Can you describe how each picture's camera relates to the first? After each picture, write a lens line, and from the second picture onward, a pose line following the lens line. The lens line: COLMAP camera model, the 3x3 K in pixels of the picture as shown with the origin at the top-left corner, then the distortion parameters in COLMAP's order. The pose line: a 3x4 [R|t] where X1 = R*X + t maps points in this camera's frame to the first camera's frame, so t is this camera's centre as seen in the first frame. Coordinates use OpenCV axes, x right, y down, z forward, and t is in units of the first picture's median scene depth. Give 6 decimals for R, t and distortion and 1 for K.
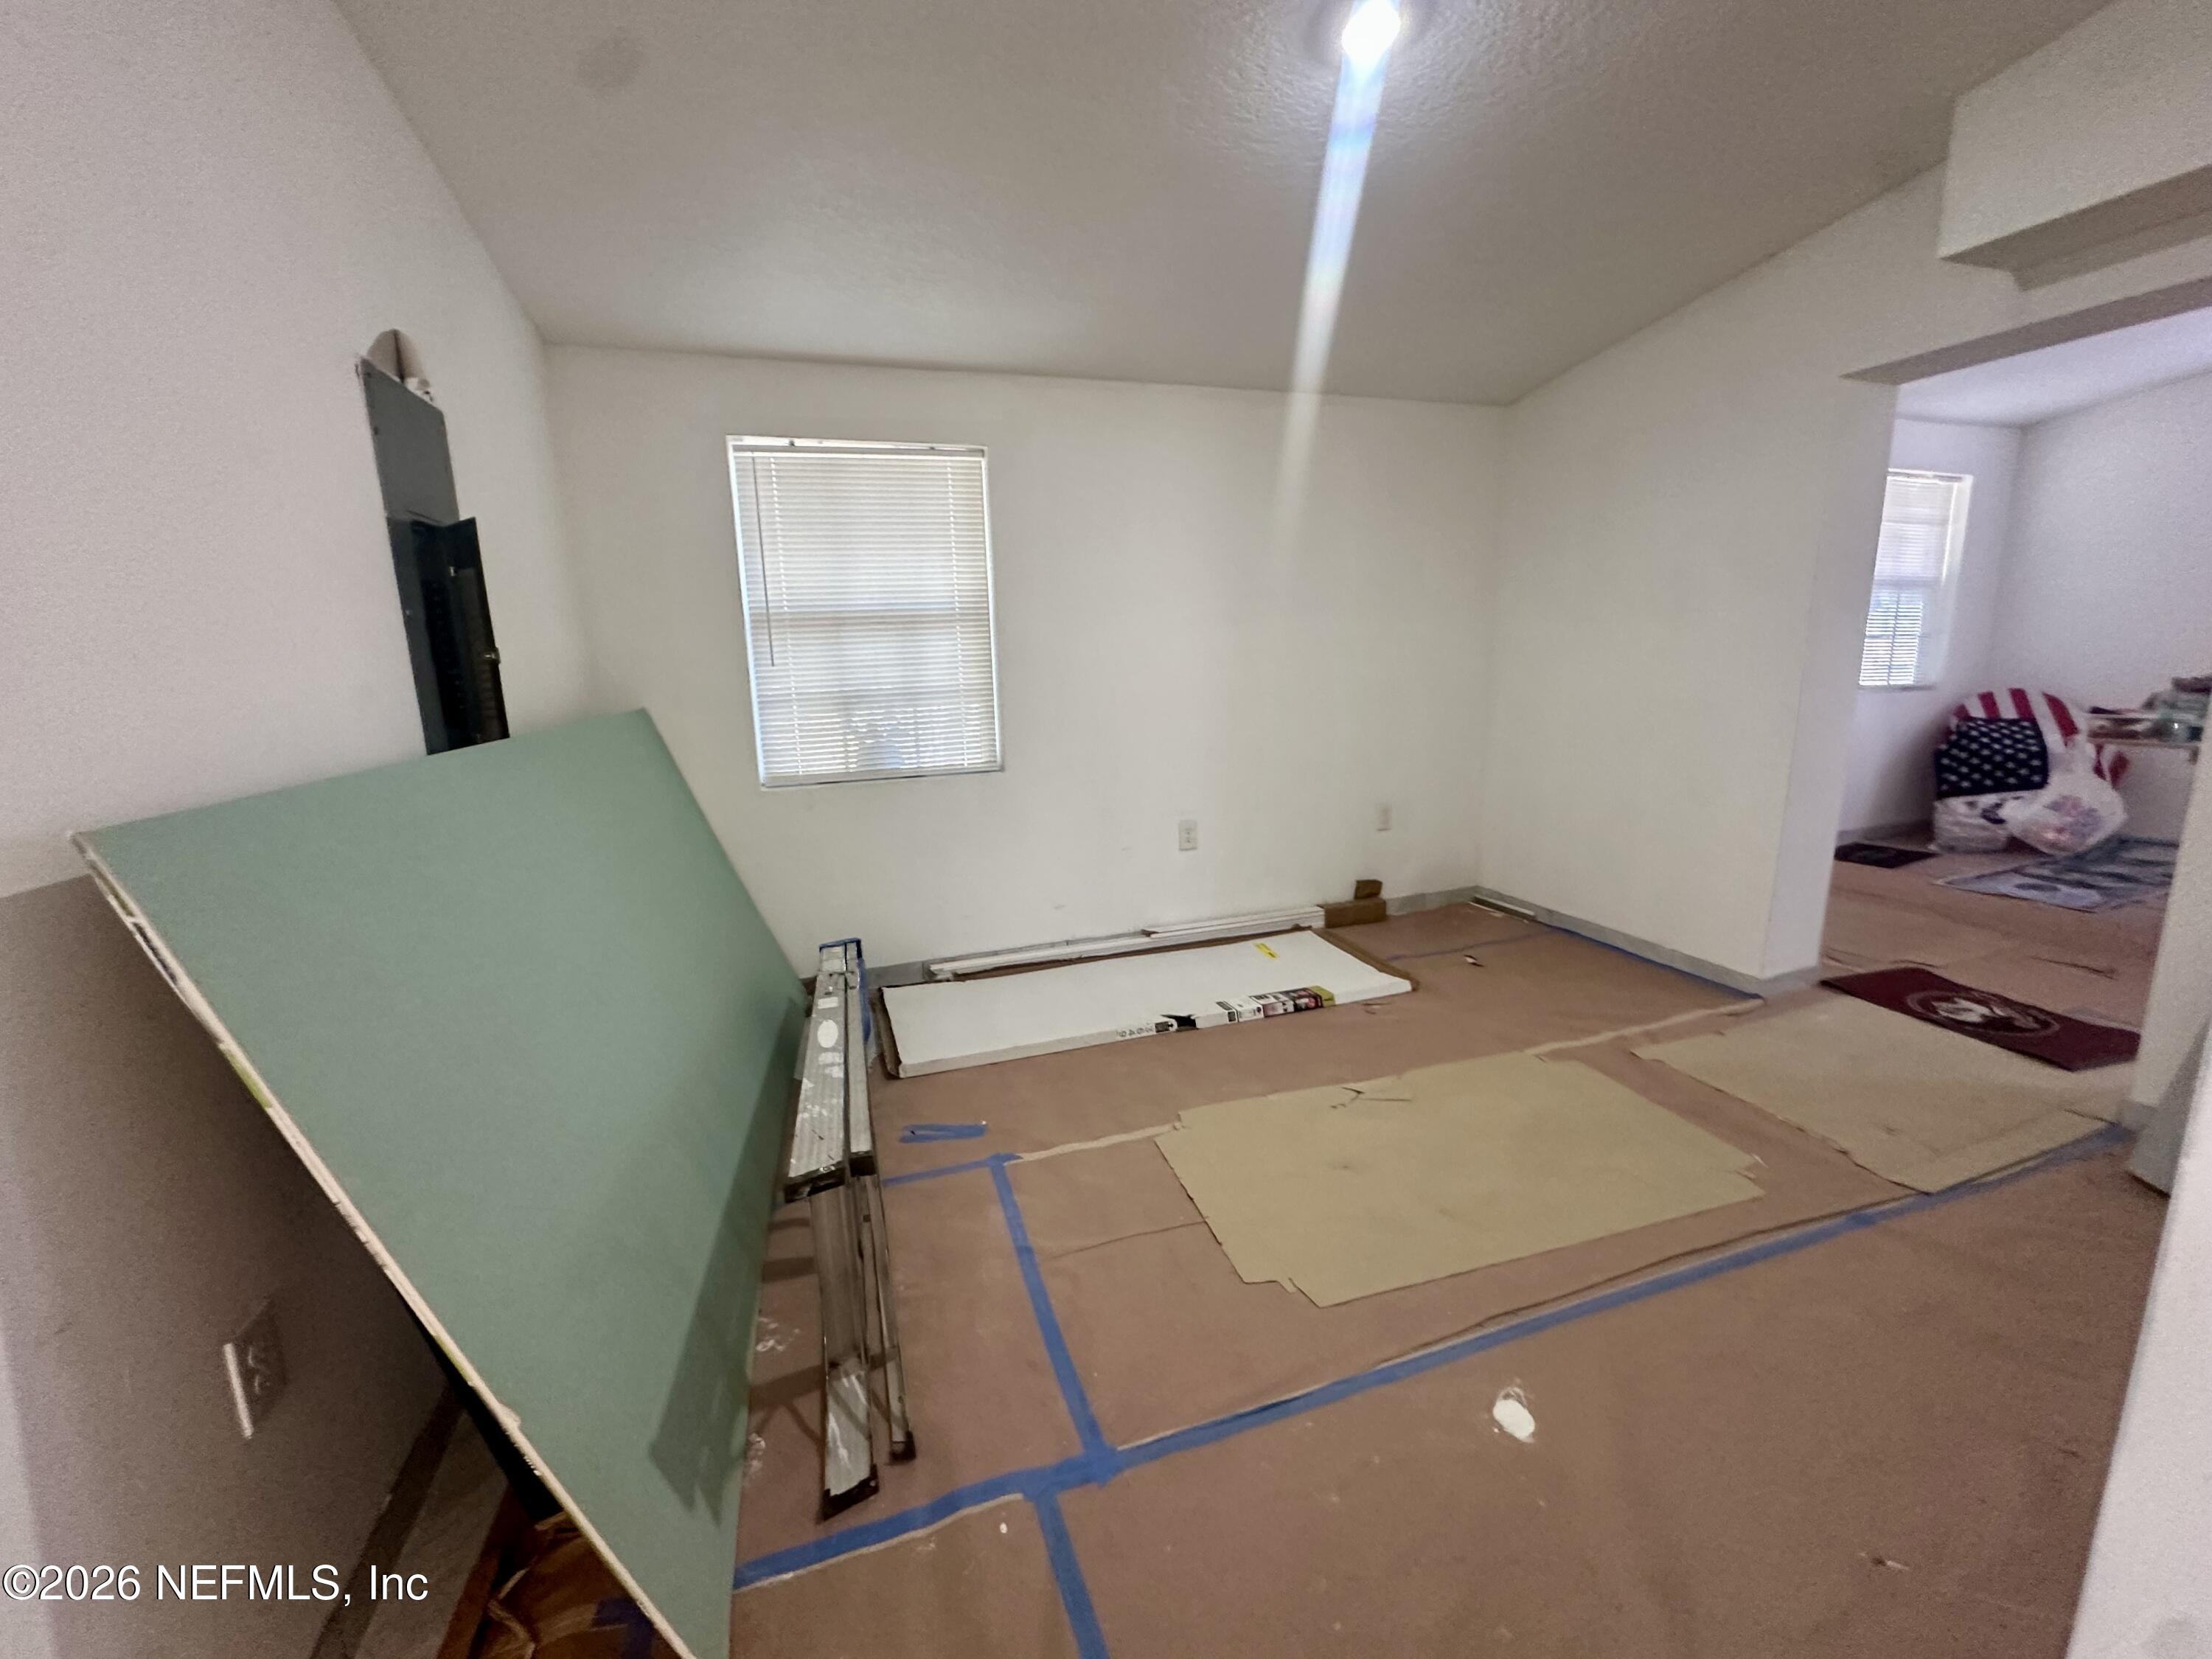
lens RADIAL K [[893.0, 0, 1111.0], [0, 893.0, 818.6], [0, 0, 1]] dist [-0.004012, -0.000188]
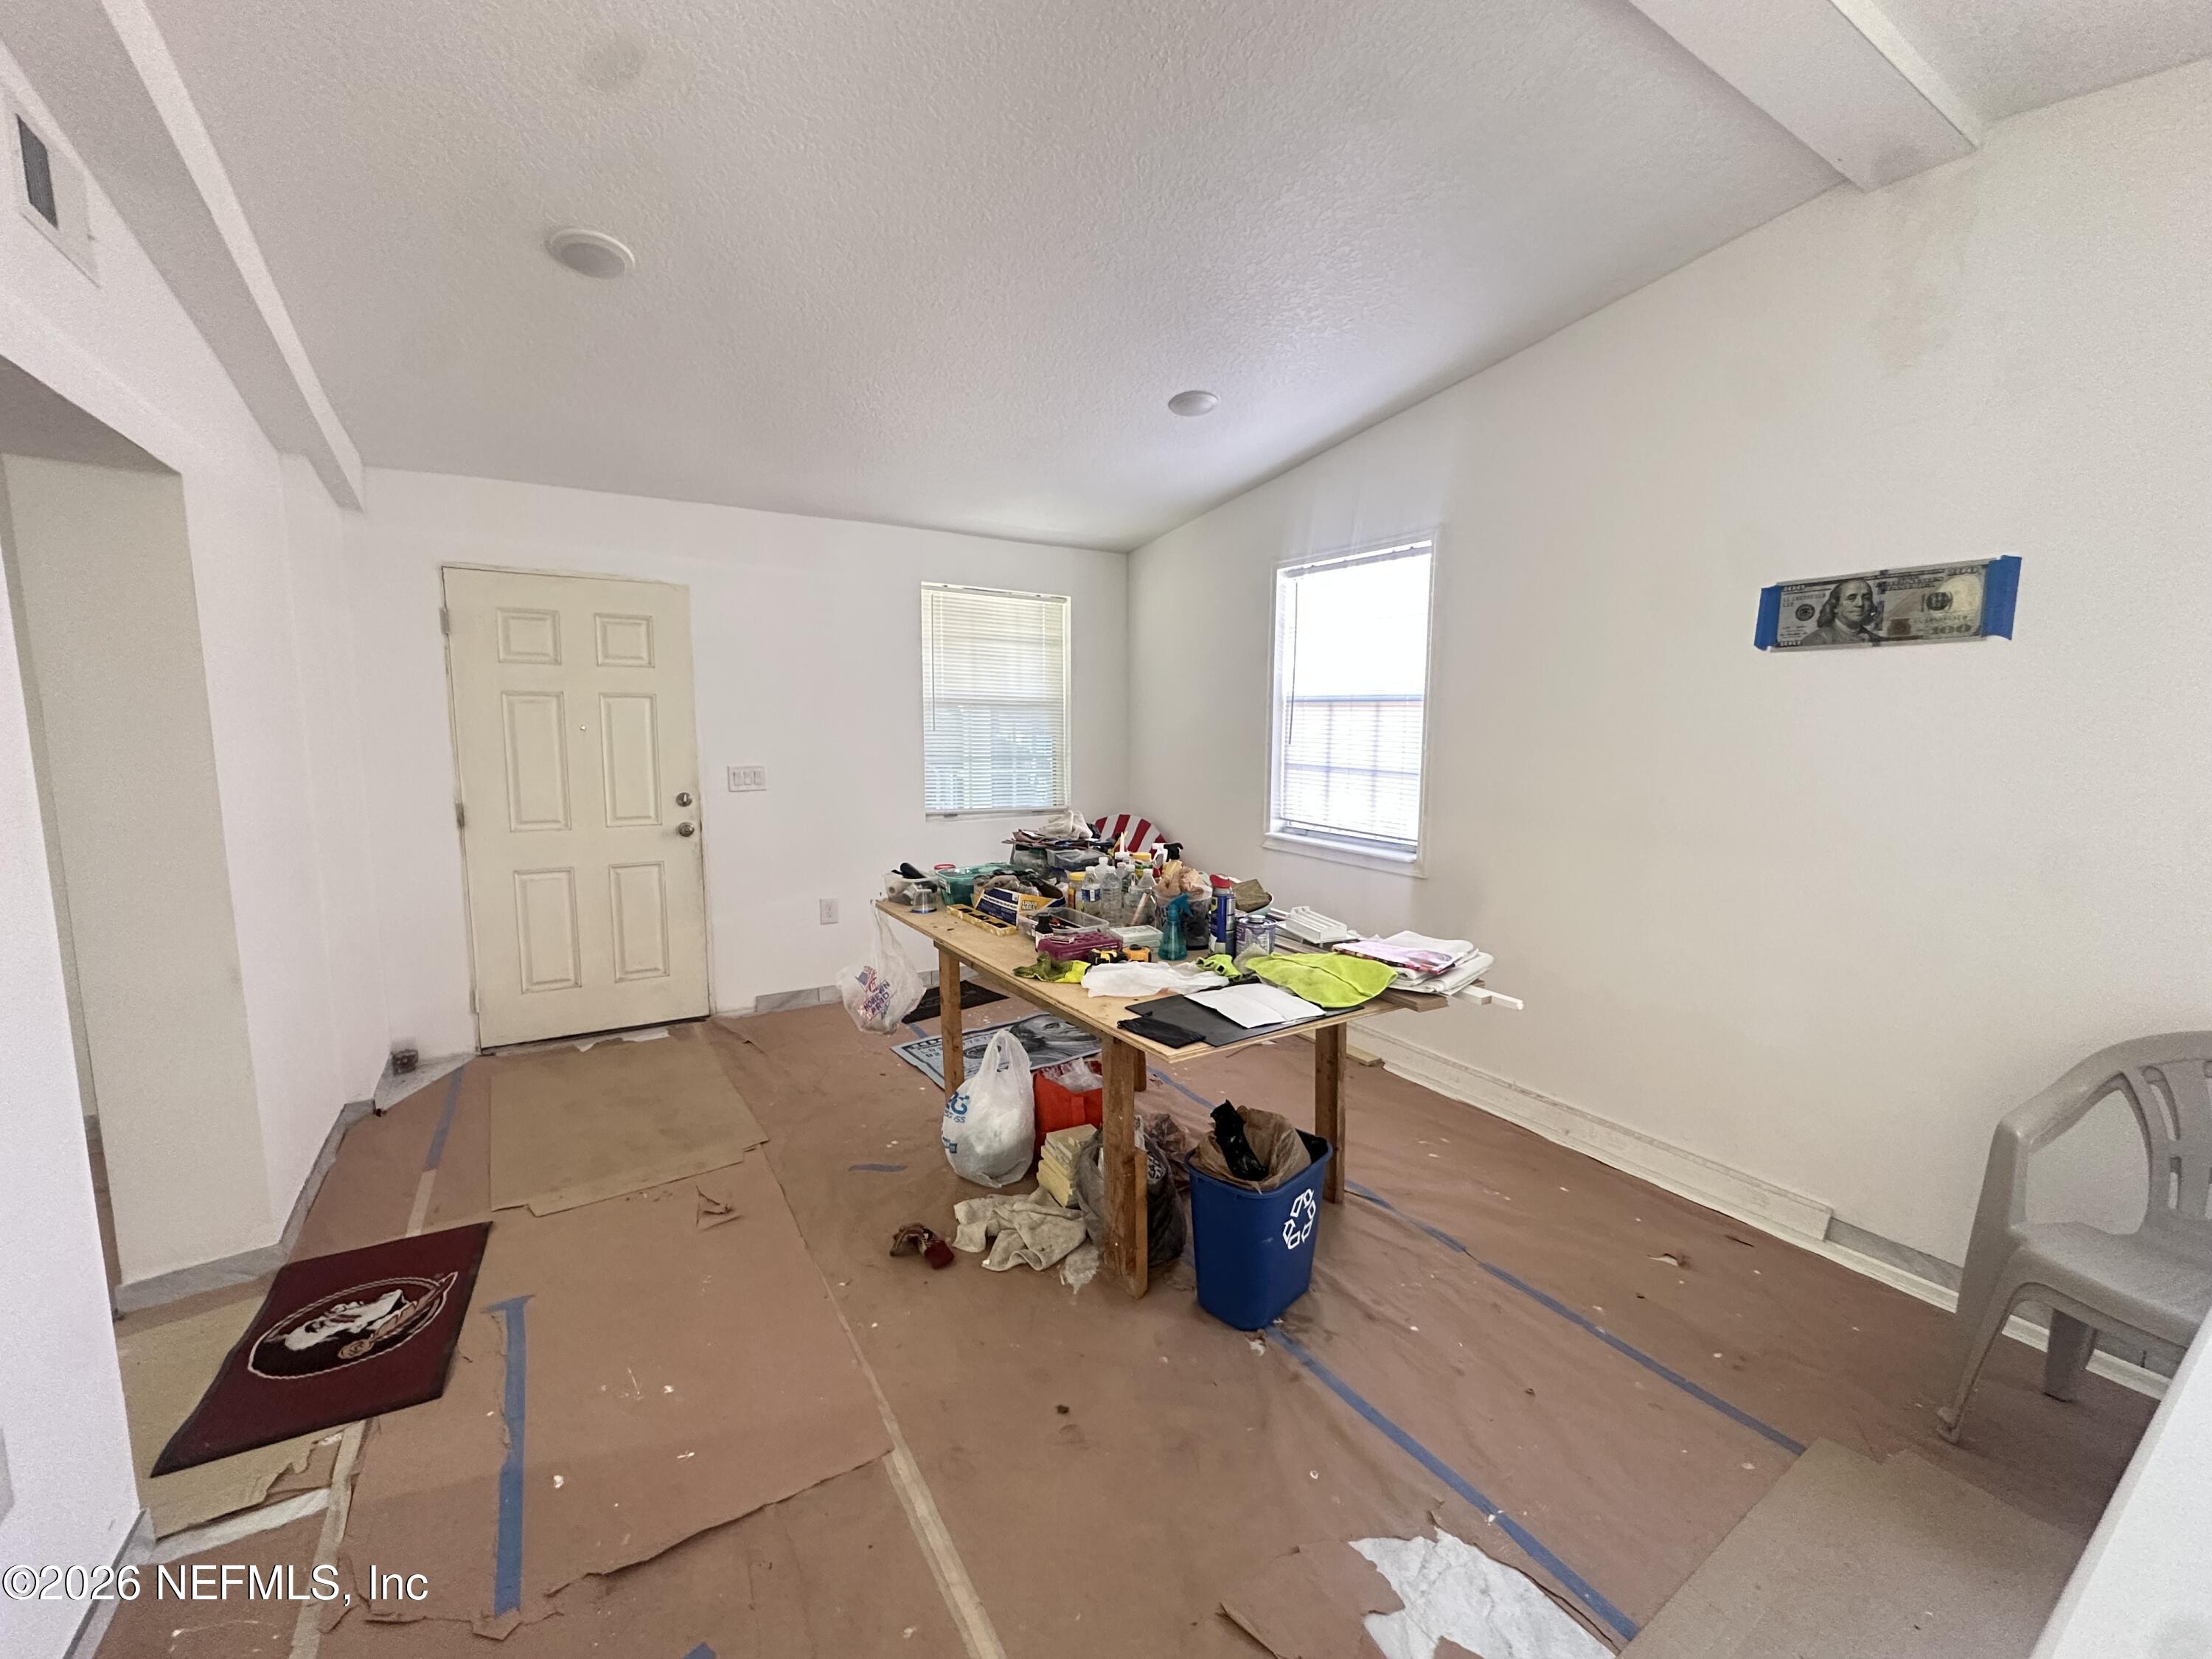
lens RADIAL K [[893.0, 0, 1107.0], [0, 893.0, 834.5], [0, 0, 1]] dist [-0.004012, -0.000188]
pose [[0.970868, 0.001504, 0.239612, 0.945359], [0.017546, 0.996850, -0.077351, -0.069504], [-0.238973, 0.079302, 0.967783, 0.103083]]
